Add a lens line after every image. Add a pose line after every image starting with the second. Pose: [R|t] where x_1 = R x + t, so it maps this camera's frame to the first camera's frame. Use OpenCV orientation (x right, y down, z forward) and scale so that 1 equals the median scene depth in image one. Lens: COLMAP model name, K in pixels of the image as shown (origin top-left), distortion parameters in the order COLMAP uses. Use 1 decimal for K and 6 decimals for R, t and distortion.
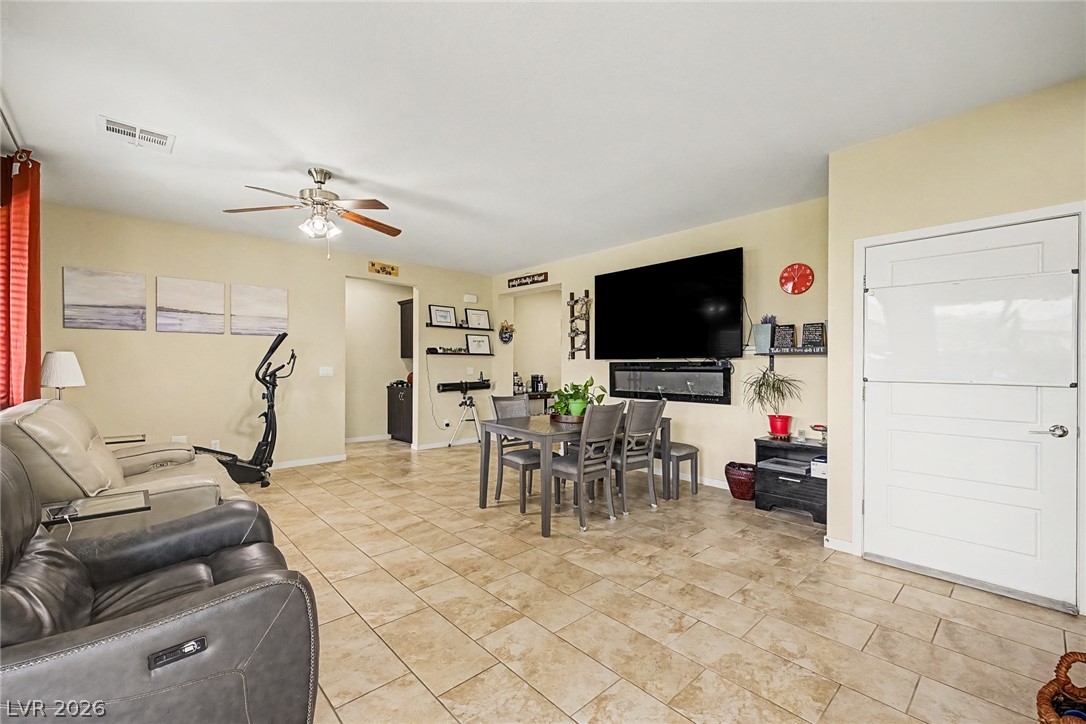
lens RADIAL K [[456.7, 0, 541.0], [0, 456.7, 365.2], [0, 0, 1]] dist [0.006043, 0.000783]
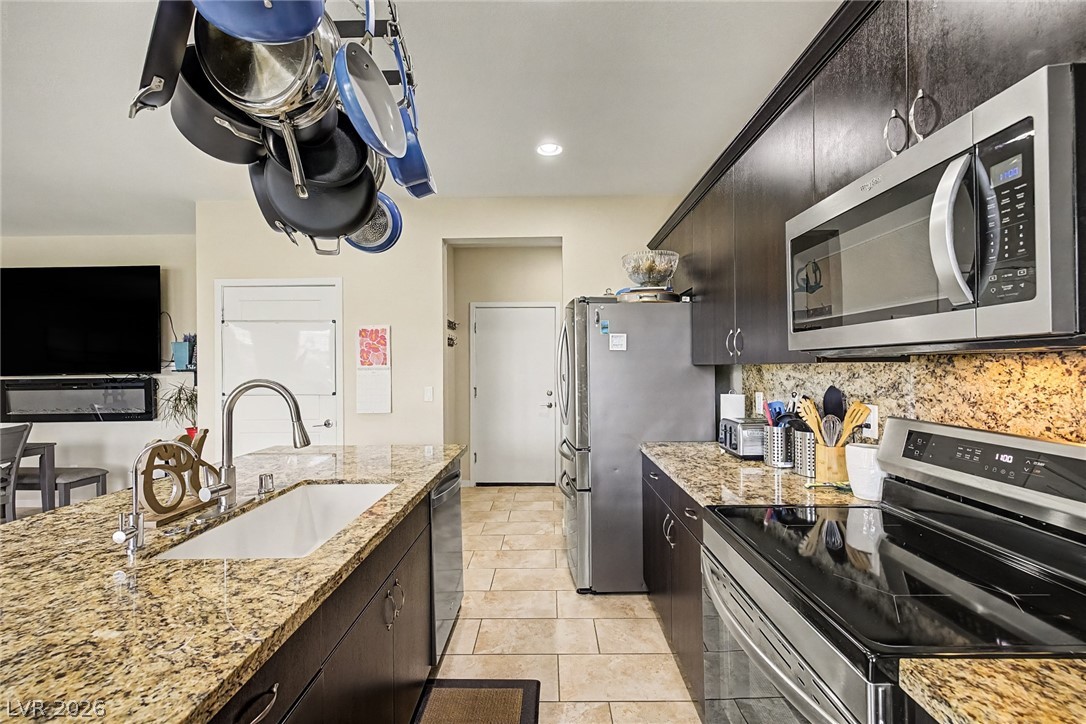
lens RADIAL K [[456.7, 0, 542.8], [0, 456.7, 364.8], [0, 0, 1]] dist [0.006043, 0.000783]
pose [[0.685797, -0.003572, 0.727784, 0.283260], [0.012122, 0.999905, -0.006515, -0.020172], [-0.727692, 0.013290, 0.685776, -0.330512]]
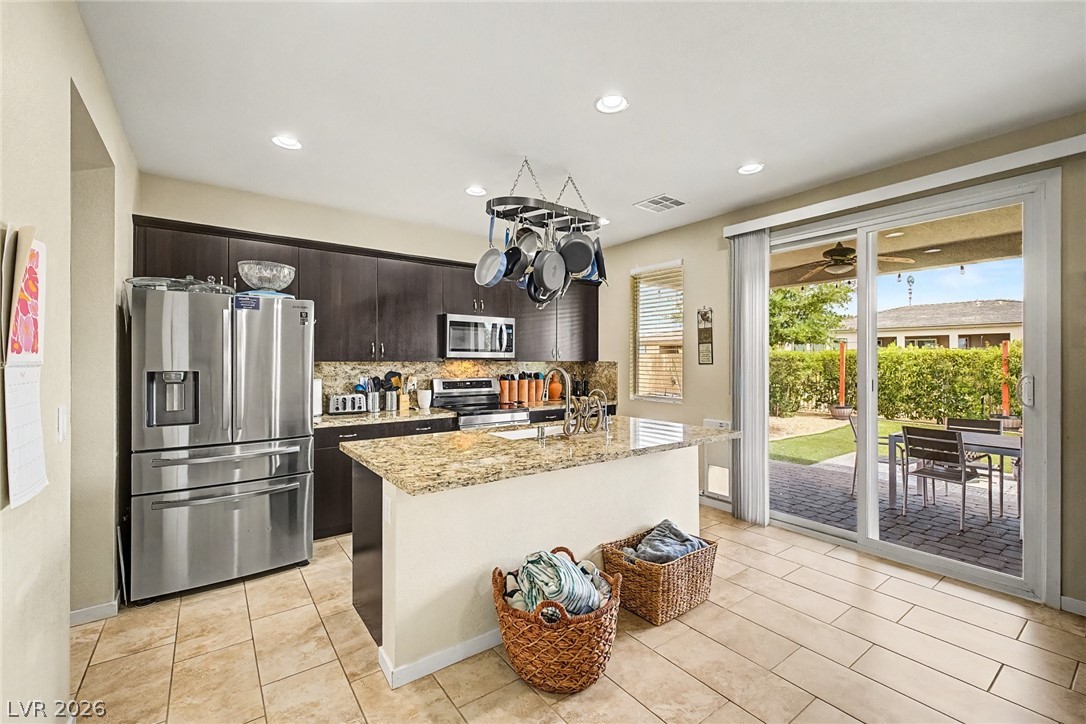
lens RADIAL K [[456.7, 0, 545.4], [0, 456.7, 362.1], [0, 0, 1]] dist [0.006043, 0.000783]
pose [[-0.994191, 0.000784, 0.107626, 0.335634], [0.001295, 0.999988, 0.004674, -0.024590], [-0.107621, 0.004786, -0.994180, 0.756120]]
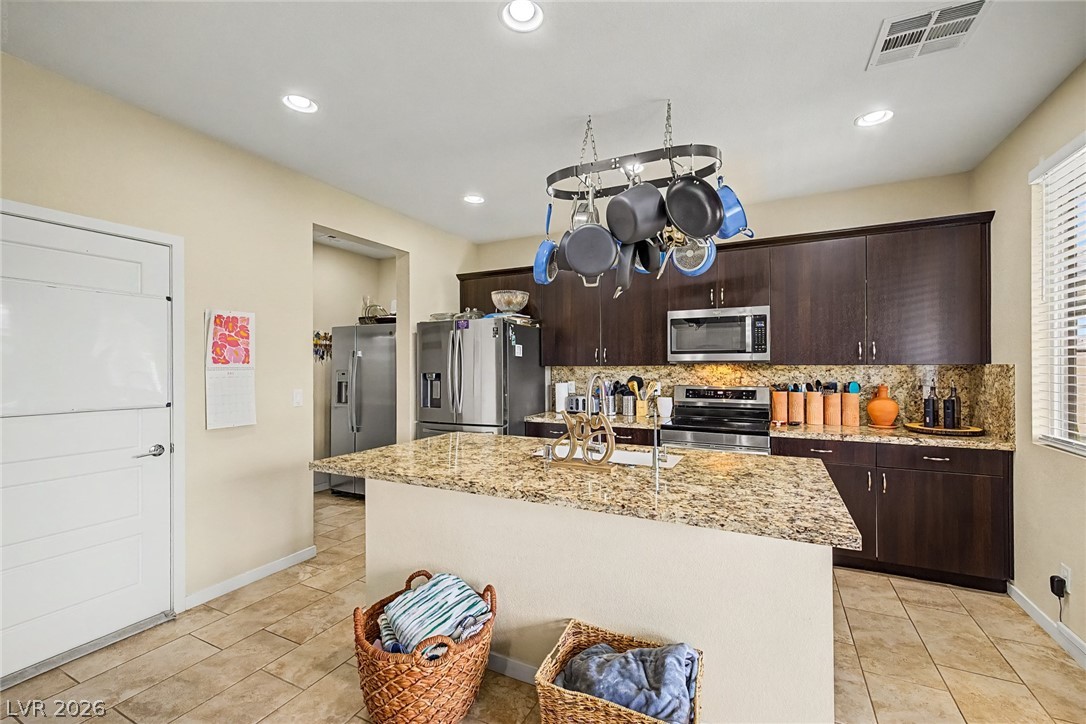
lens RADIAL K [[456.7, 0, 546.9], [0, 456.7, 365.2], [0, 0, 1]] dist [0.006043, 0.000783]
pose [[-0.357979, 0.003699, 0.933722, -0.086437], [0.006696, 0.999977, -0.001395, -0.022819], [-0.933706, 0.005753, -0.357995, 0.312052]]
